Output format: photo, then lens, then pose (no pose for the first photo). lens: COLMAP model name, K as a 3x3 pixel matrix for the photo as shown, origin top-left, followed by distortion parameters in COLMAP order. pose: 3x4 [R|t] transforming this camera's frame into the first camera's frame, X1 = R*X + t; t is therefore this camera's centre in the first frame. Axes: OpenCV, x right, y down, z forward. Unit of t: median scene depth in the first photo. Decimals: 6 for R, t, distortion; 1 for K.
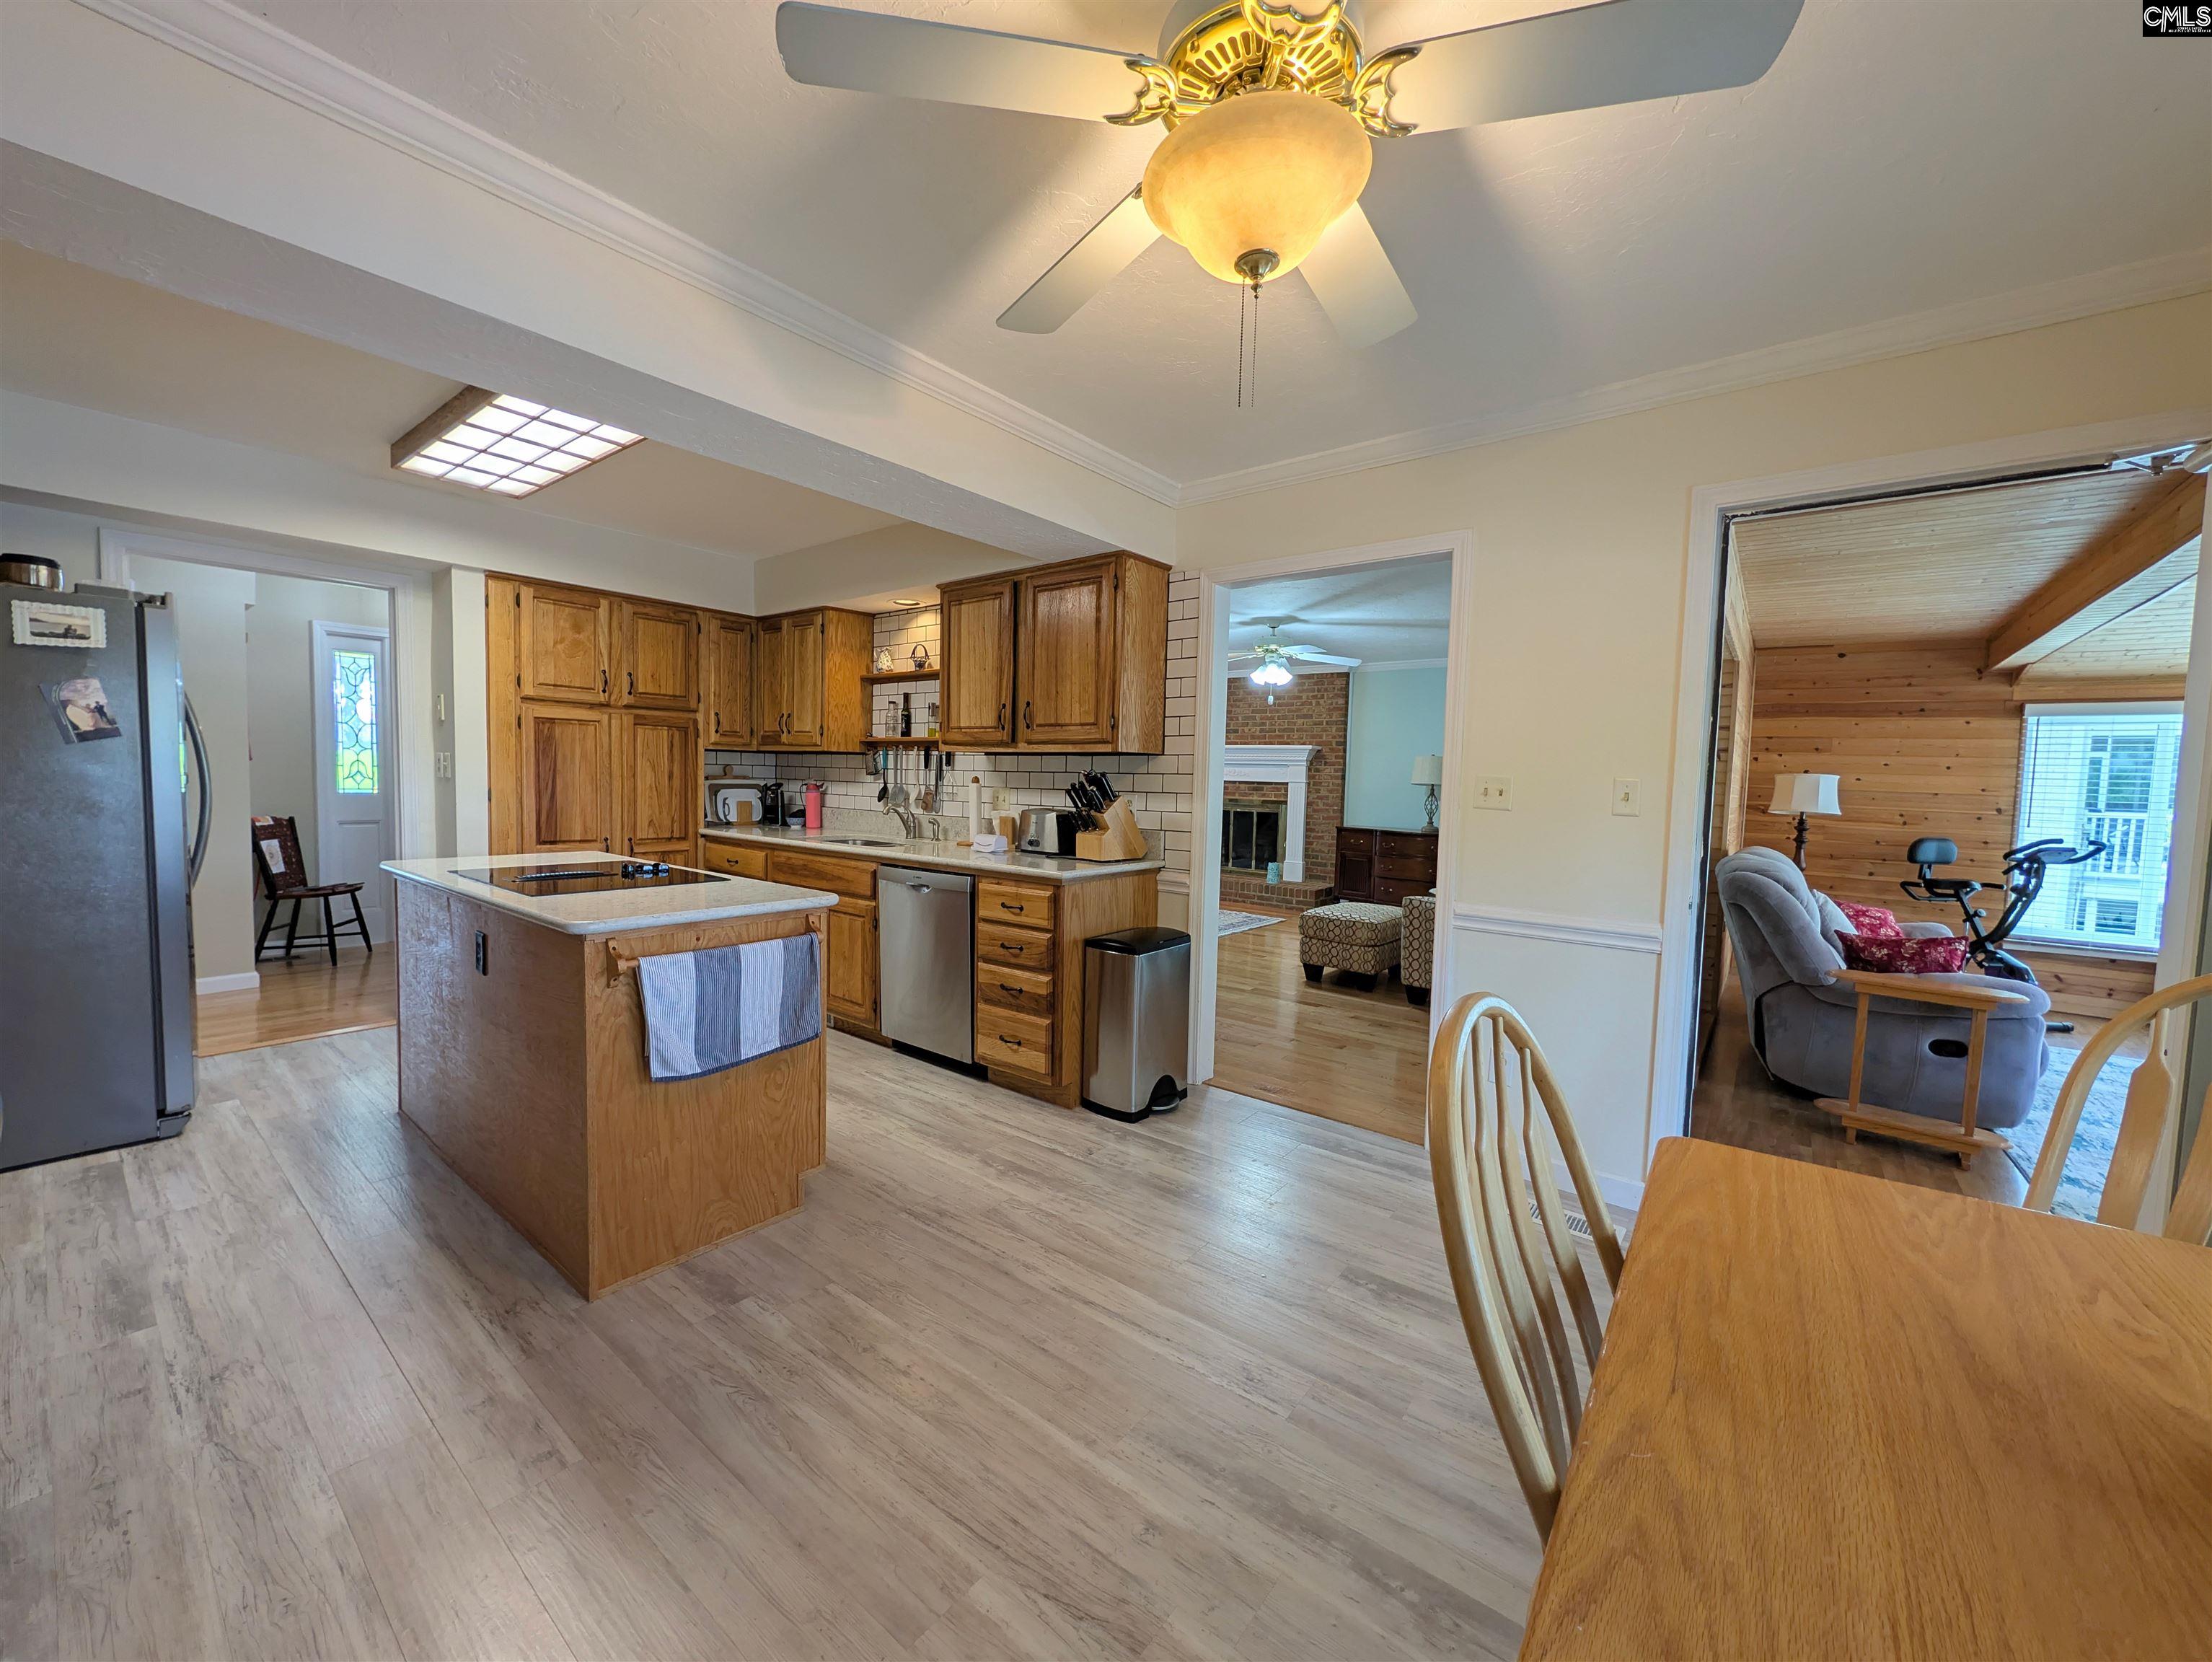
lens RADIAL K [[855.4, 0, 1108.6], [0, 855.4, 831.6], [0, 0, 1]] dist [-0.000297, -0.000266]
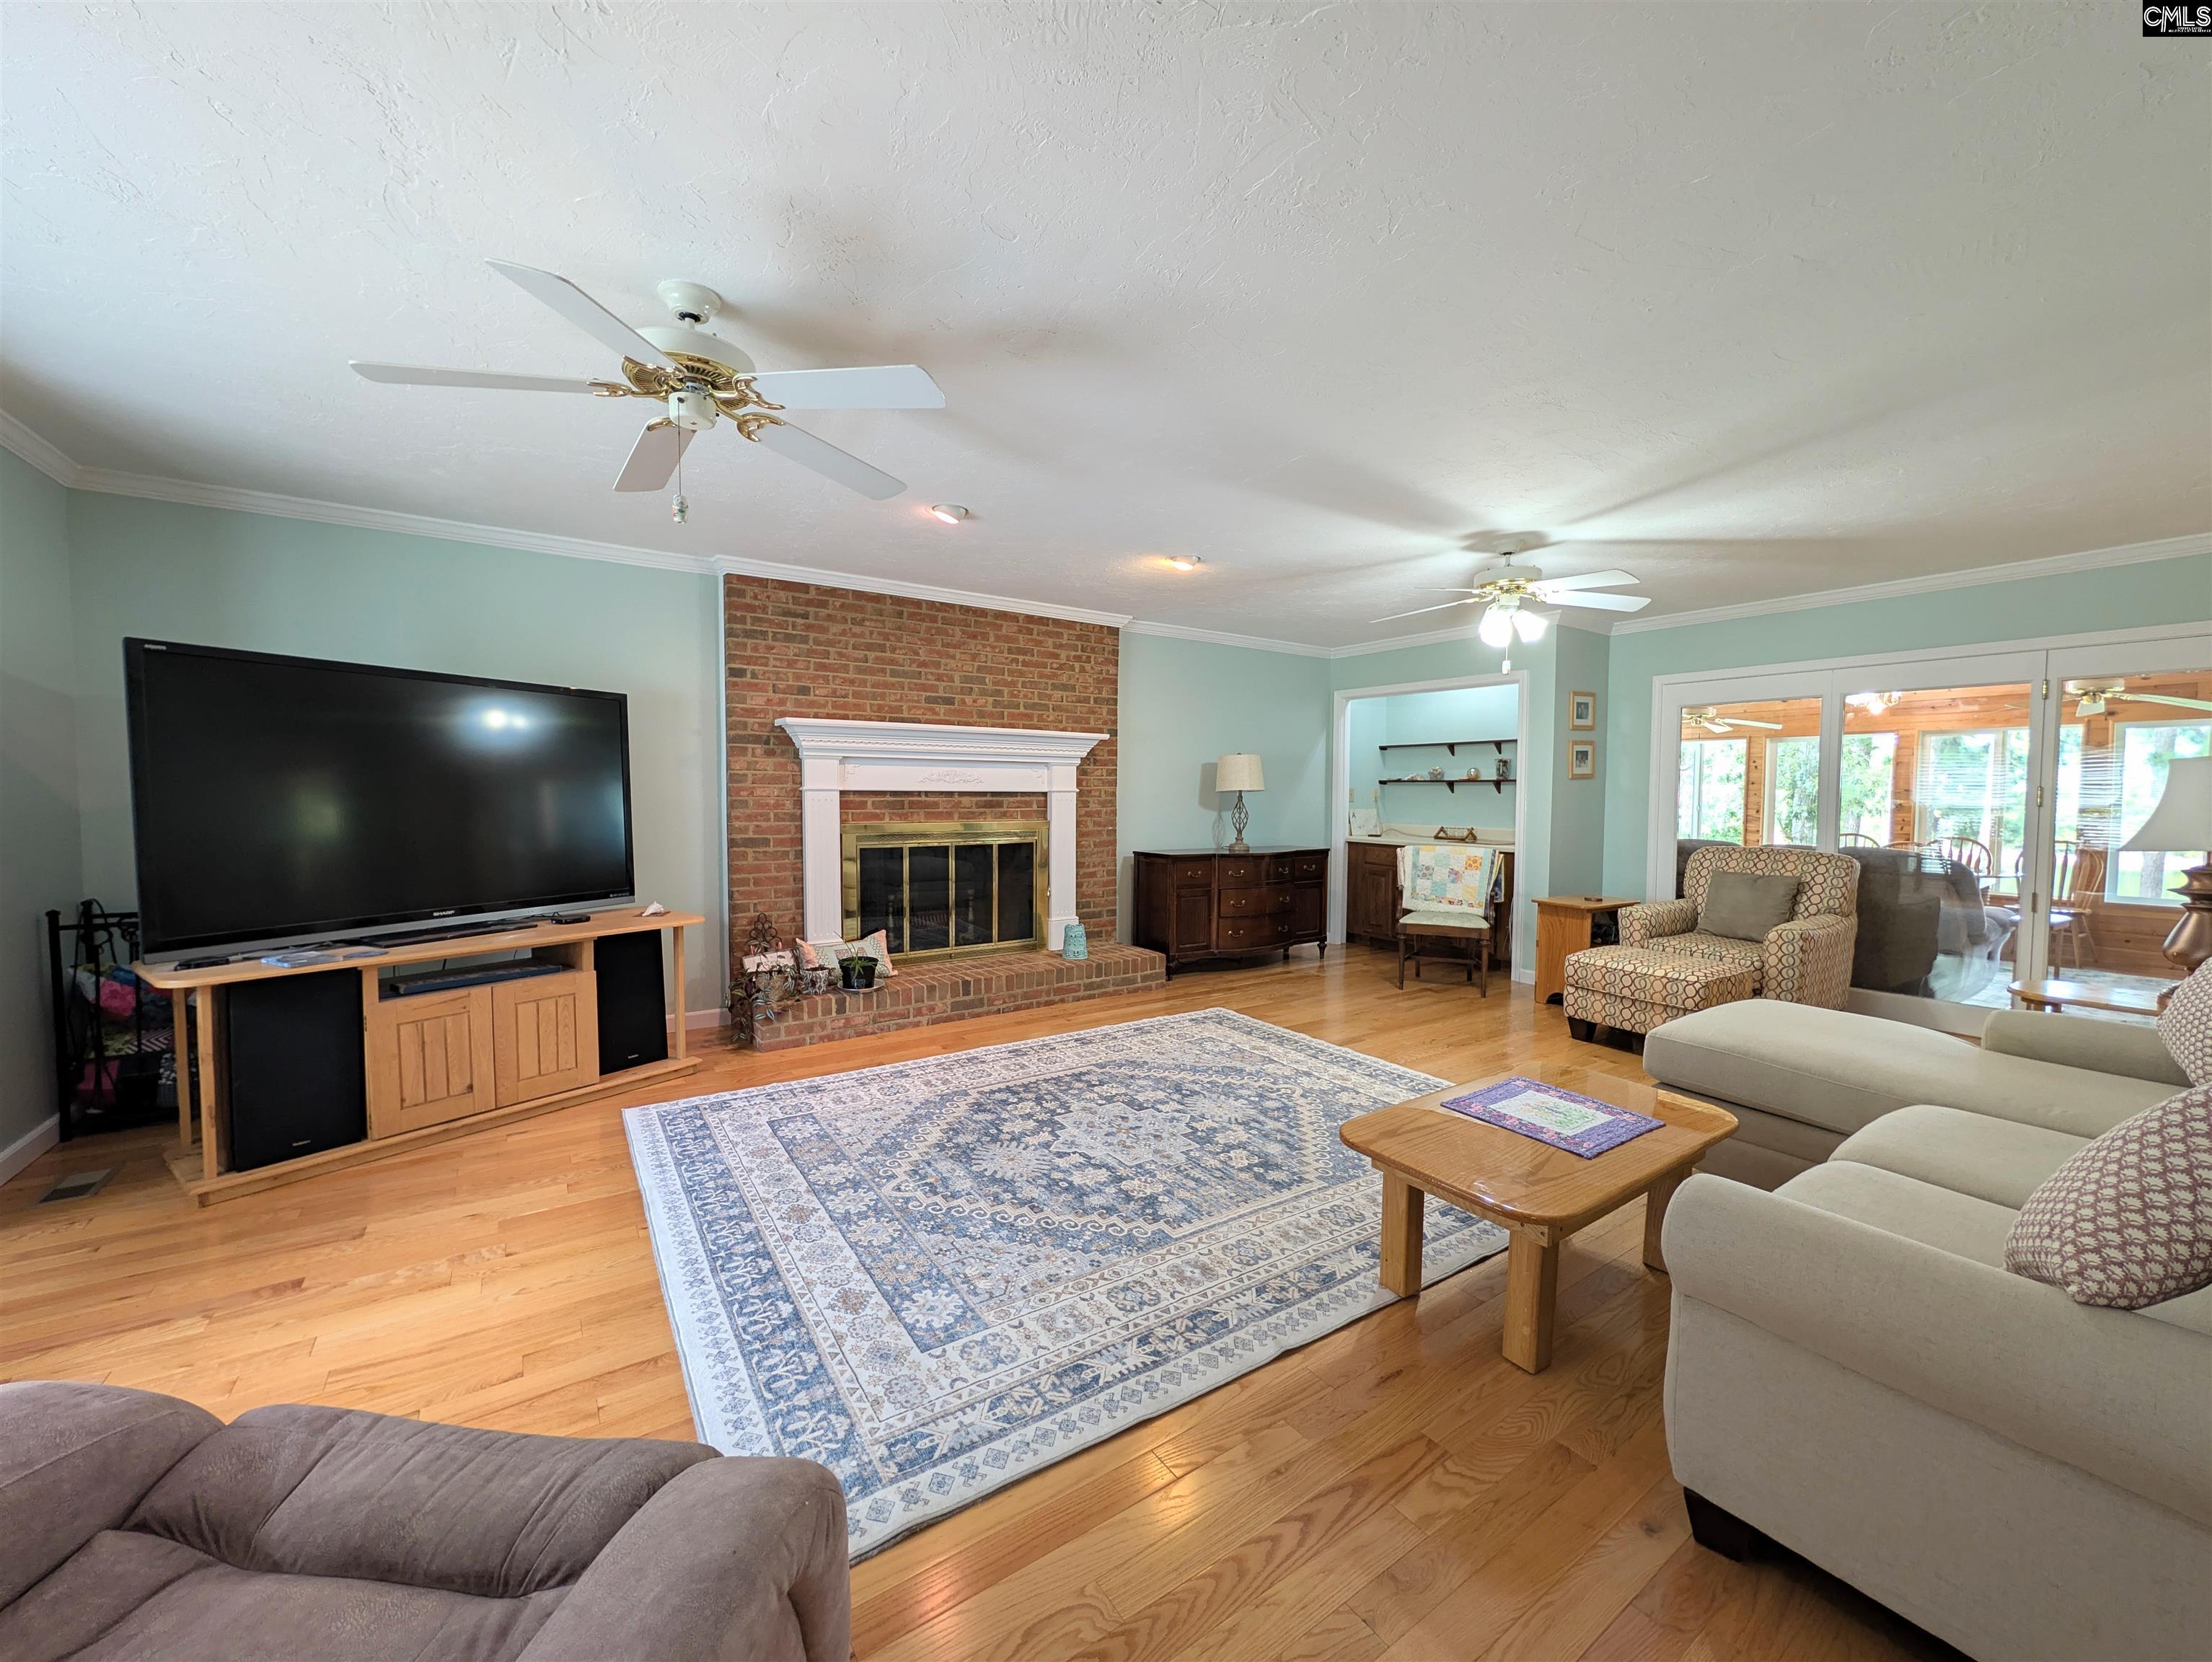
lens RADIAL K [[855.4, 0, 1108.6], [0, 855.4, 831.6], [0, 0, 1]] dist [-0.000297, -0.000266]
pose [[0.303763, -0.070349, 0.950147, -0.376557], [0.062417, 0.996597, 0.053834, -0.061194], [-0.950701, 0.042952, 0.307120, 0.792747]]
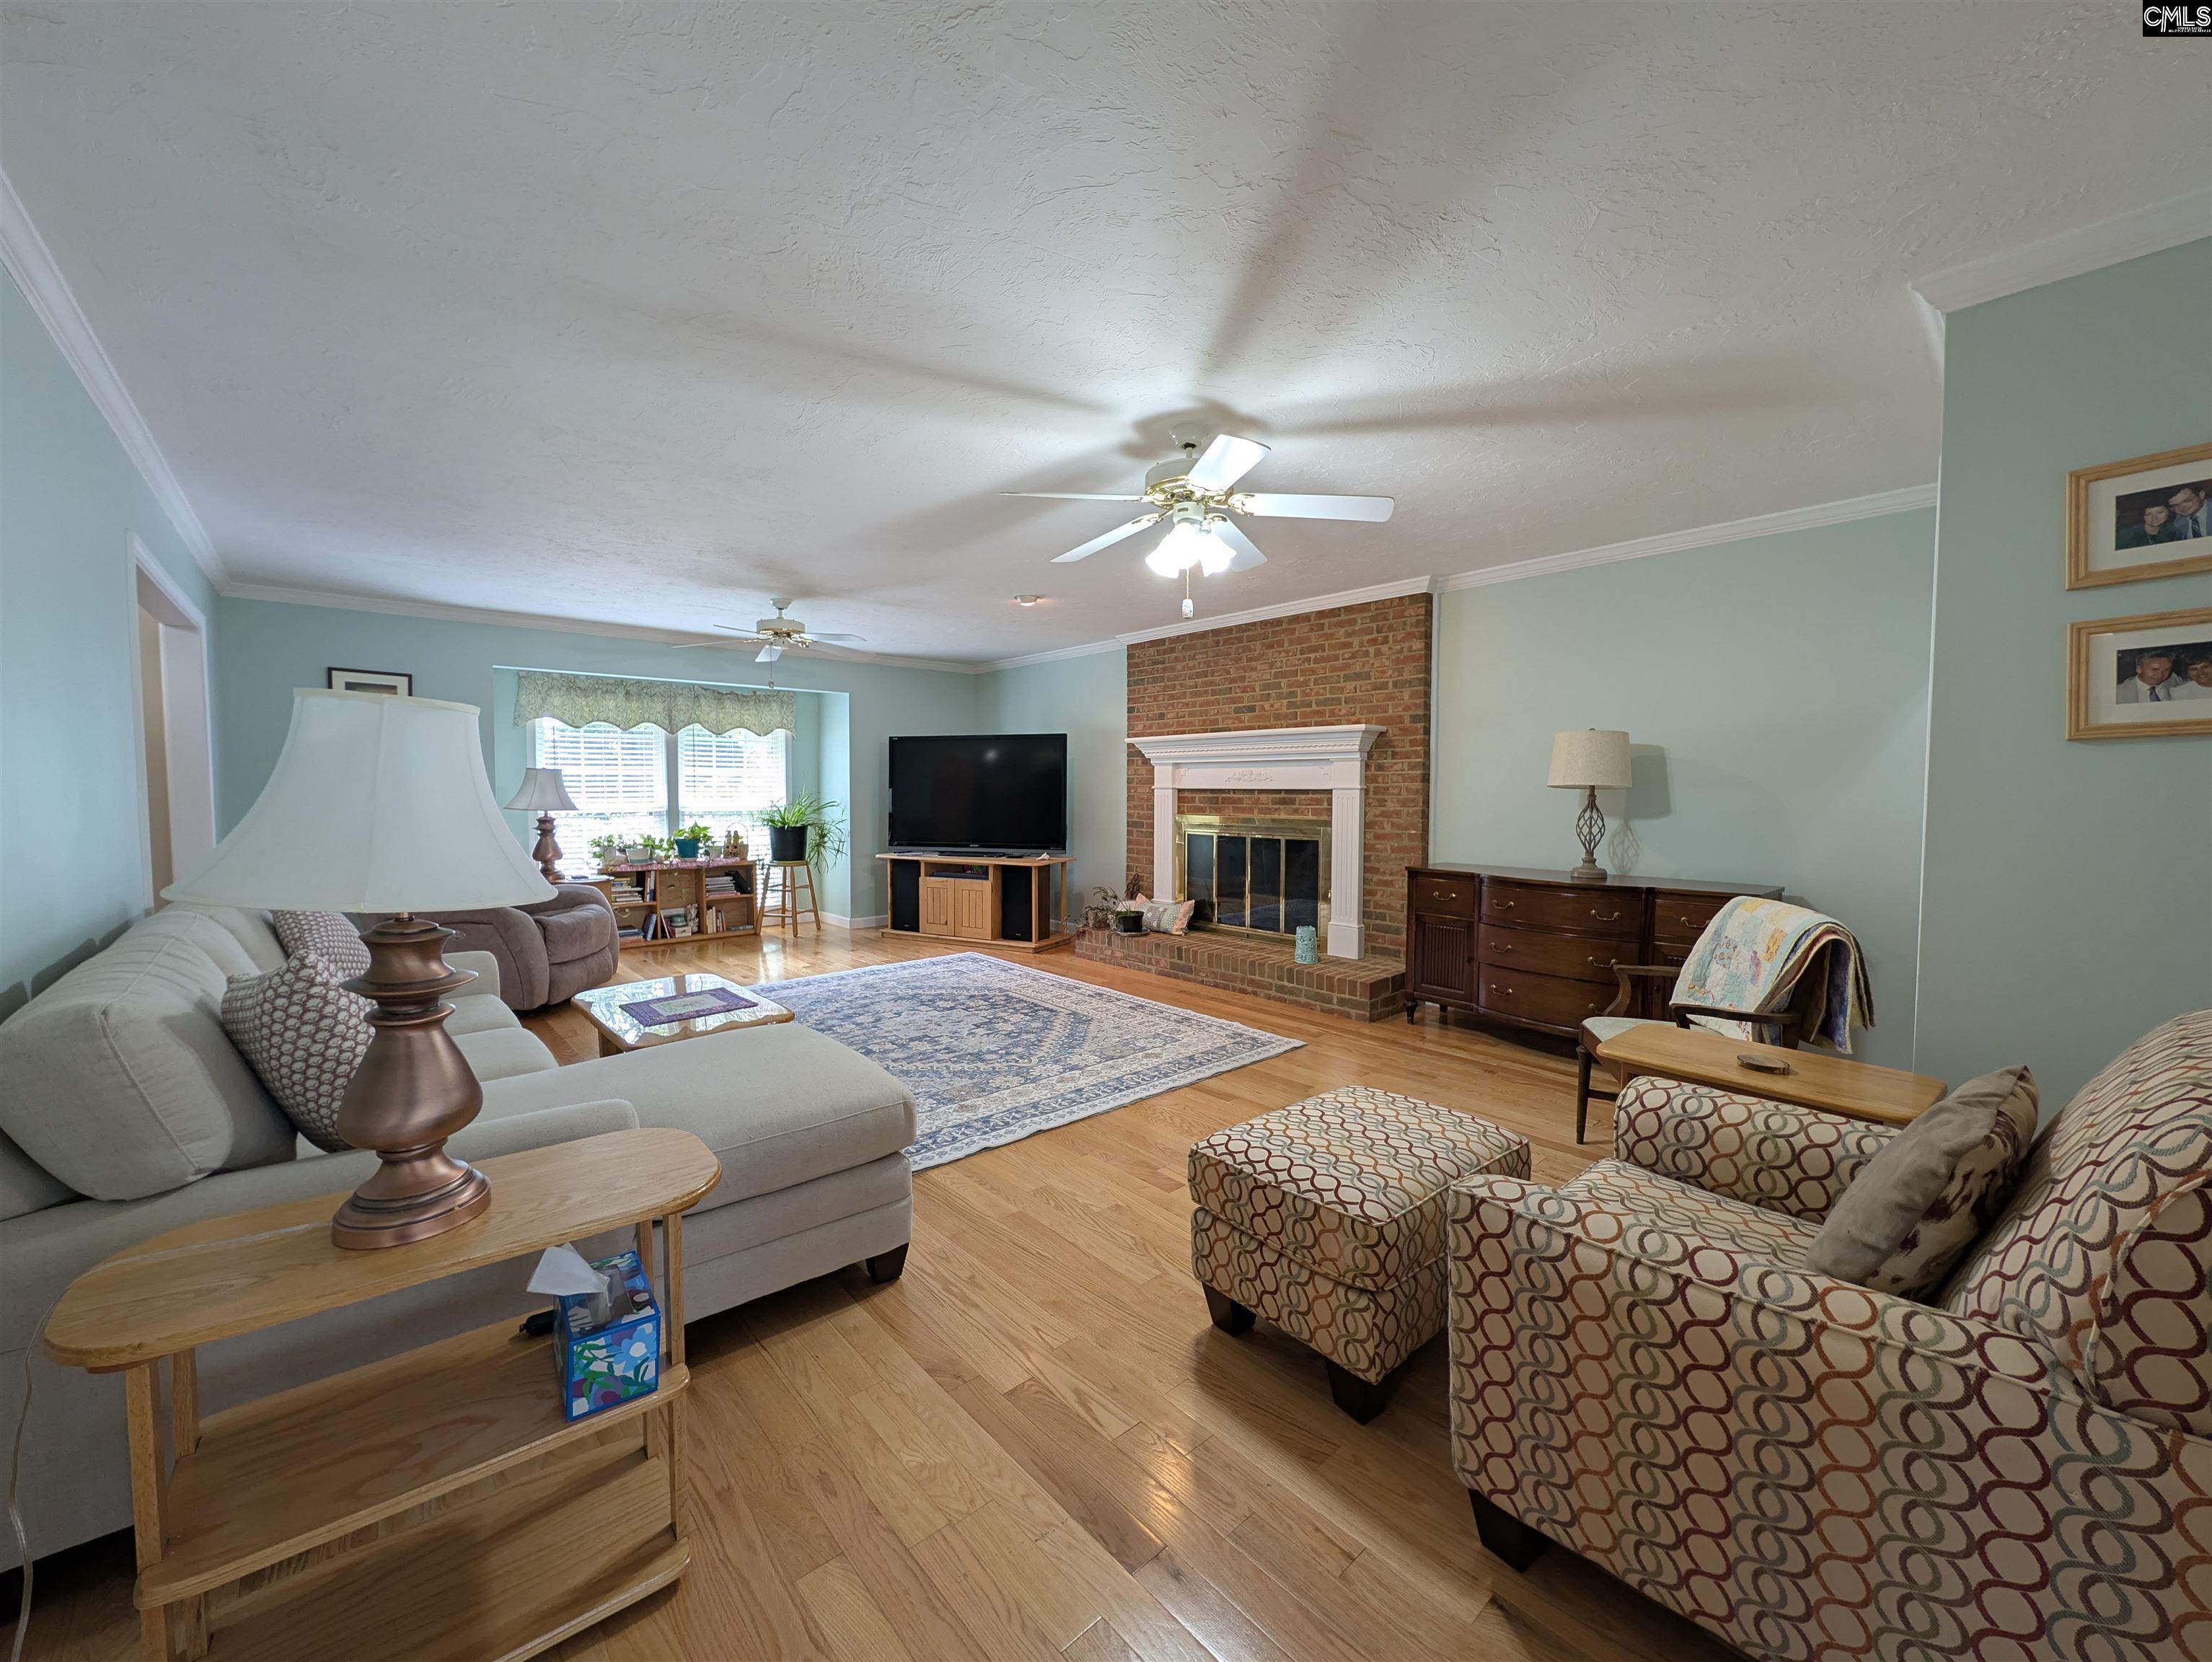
lens RADIAL K [[855.4, 0, 1108.6], [0, 855.4, 831.6], [0, 0, 1]] dist [-0.000297, -0.000266]
pose [[0.985124, -0.016579, -0.171043, 0.162373], [0.013967, 0.999767, -0.016462, -0.021273], [0.171276, 0.013828, 0.985126, 0.400929]]
